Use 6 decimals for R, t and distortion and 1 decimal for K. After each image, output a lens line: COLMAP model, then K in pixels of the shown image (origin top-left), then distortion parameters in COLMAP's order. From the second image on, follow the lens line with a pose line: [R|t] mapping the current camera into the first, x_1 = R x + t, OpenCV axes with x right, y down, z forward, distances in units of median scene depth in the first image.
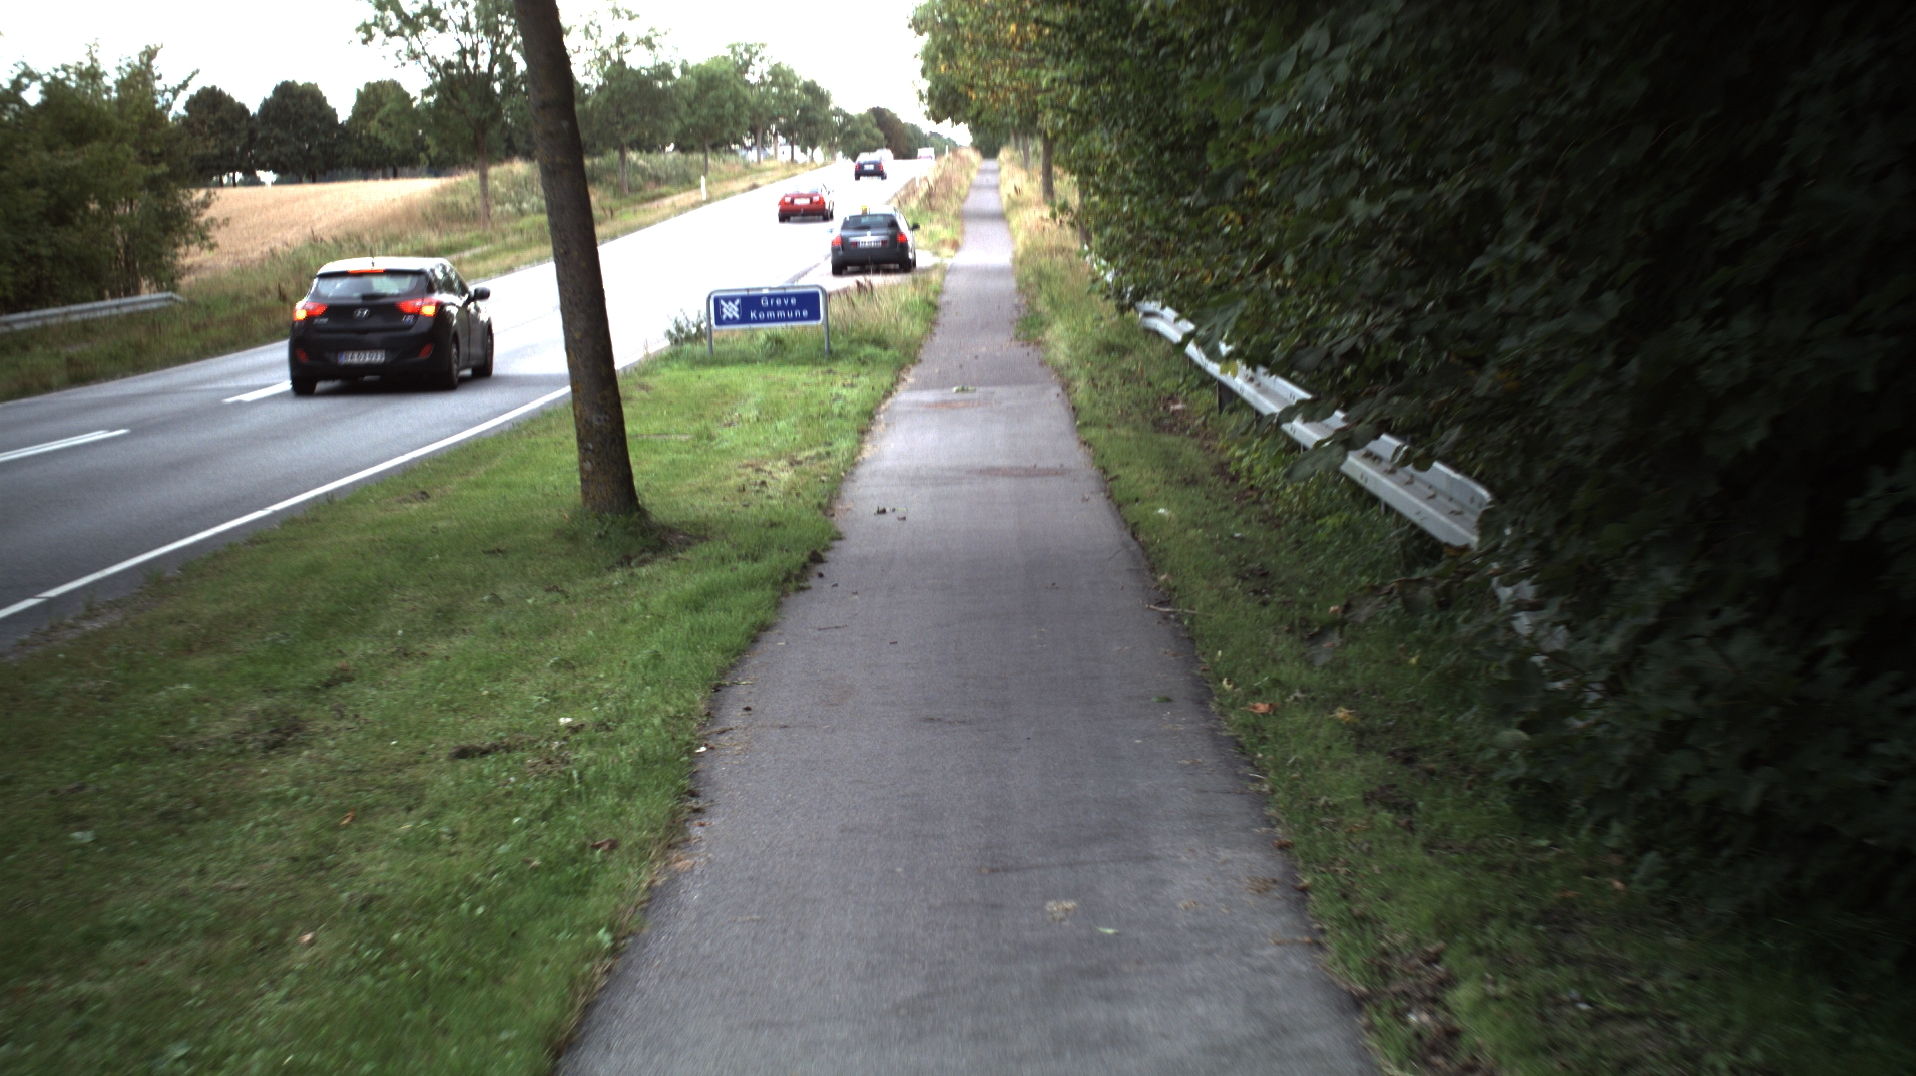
lens RADIAL K [[4226.0, 0, 960.7], [0, 4226.0, 529.1], [0, 0, 1]] dist [-0.416771, 0.000000]
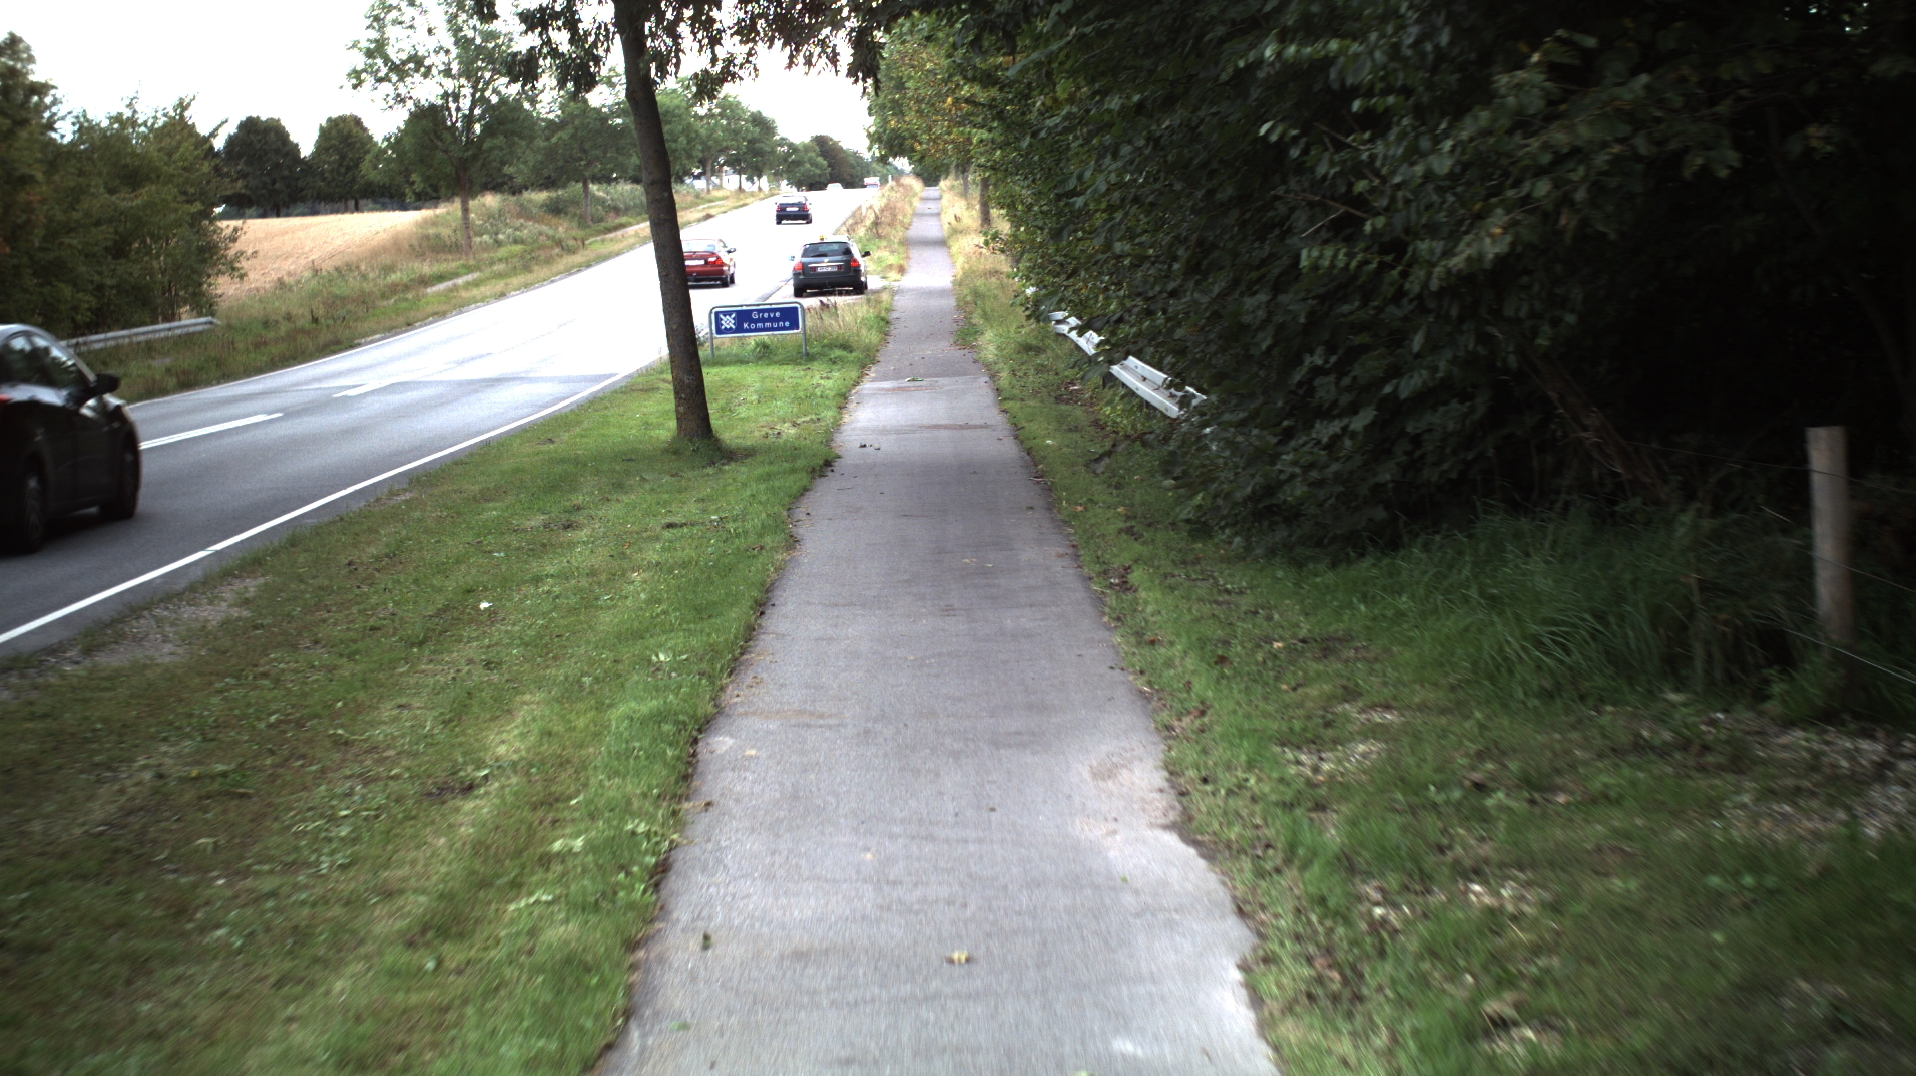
lens RADIAL K [[4226.0, 0, 966.5], [0, 4226.0, 535.2], [0, 0, 1]] dist [-0.416771, 0.000000]
pose [[0.999850, -0.009426, 0.014546, -0.001377], [0.009491, 0.999945, -0.004351, 0.011319], [-0.014504, 0.004488, 0.999885, -0.164526]]
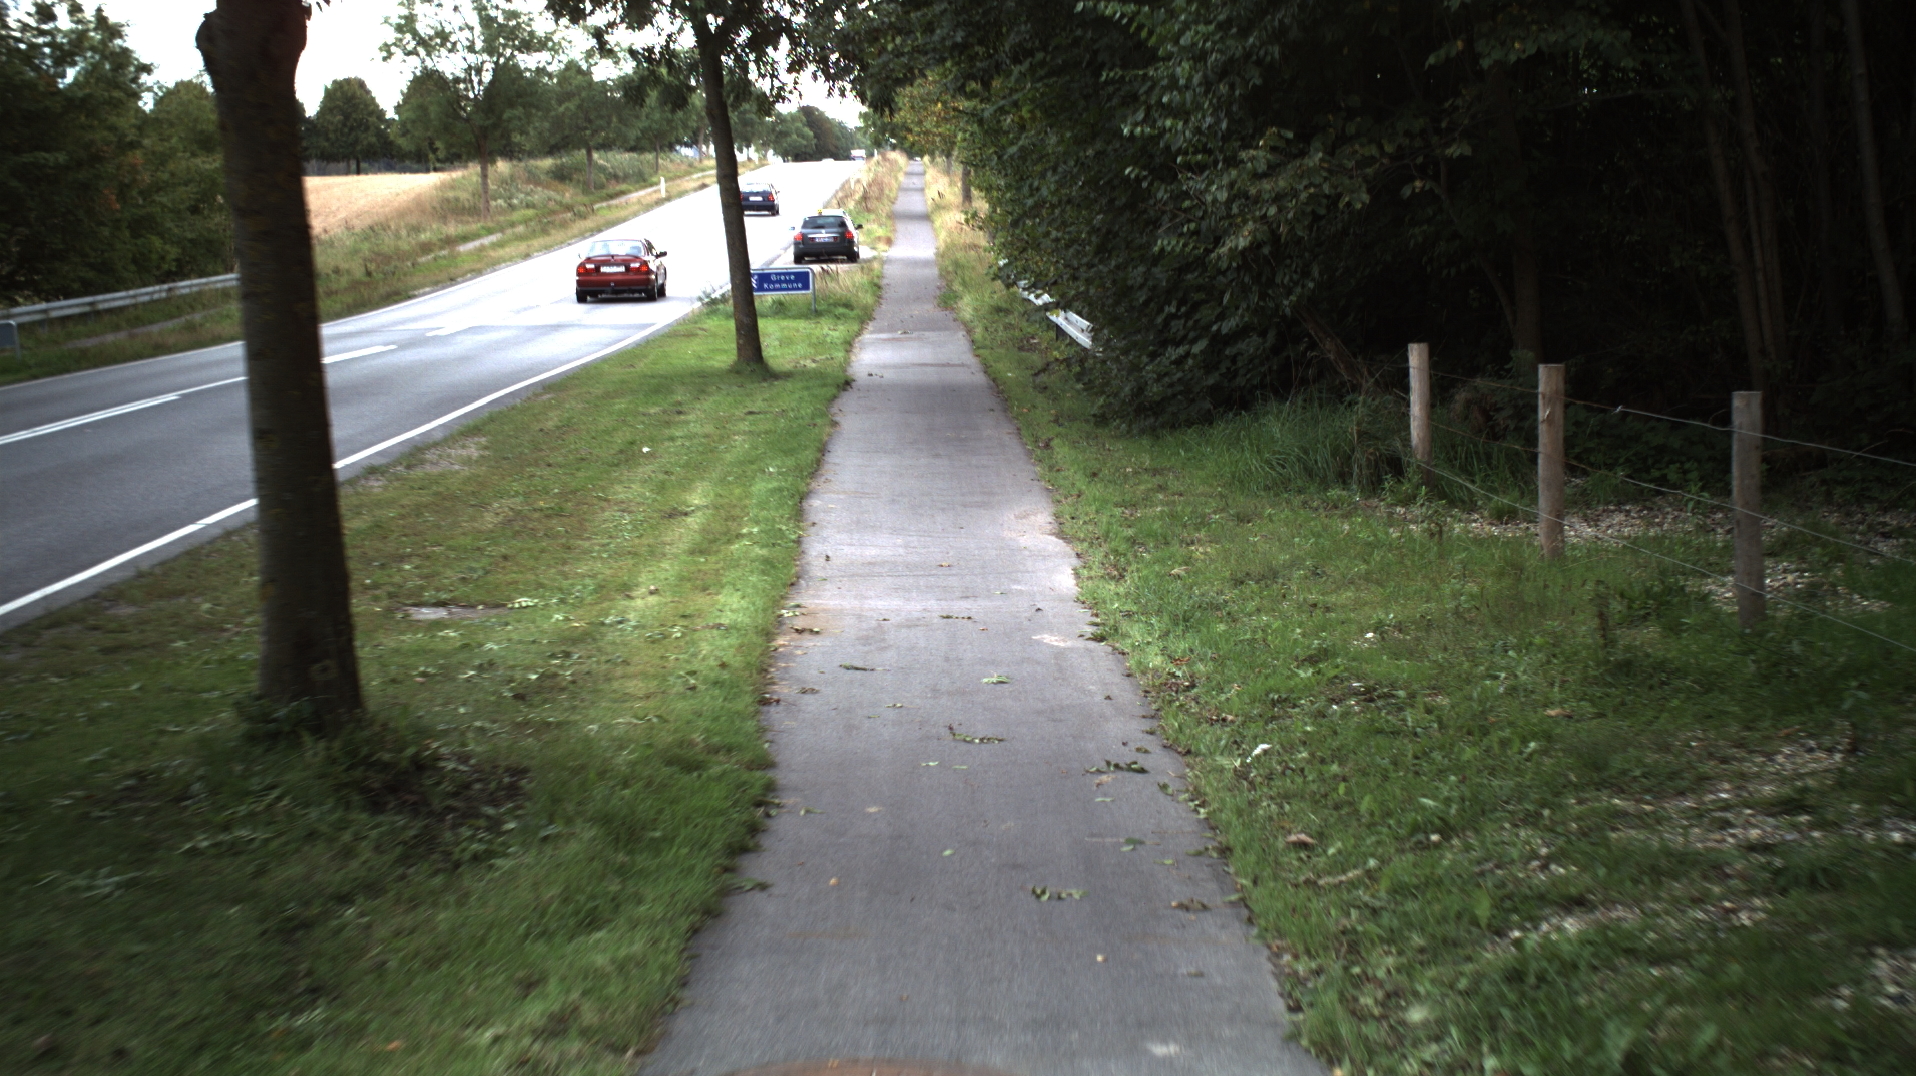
lens RADIAL K [[4226.0, 0, 951.4], [0, 4226.0, 544.6], [0, 0, 1]] dist [-0.416771, 0.000000]
pose [[0.999734, 0.015150, 0.017376, -0.004577], [-0.015231, 0.999874, 0.004555, 0.021792], [-0.017304, -0.004819, 0.999839, -0.328720]]
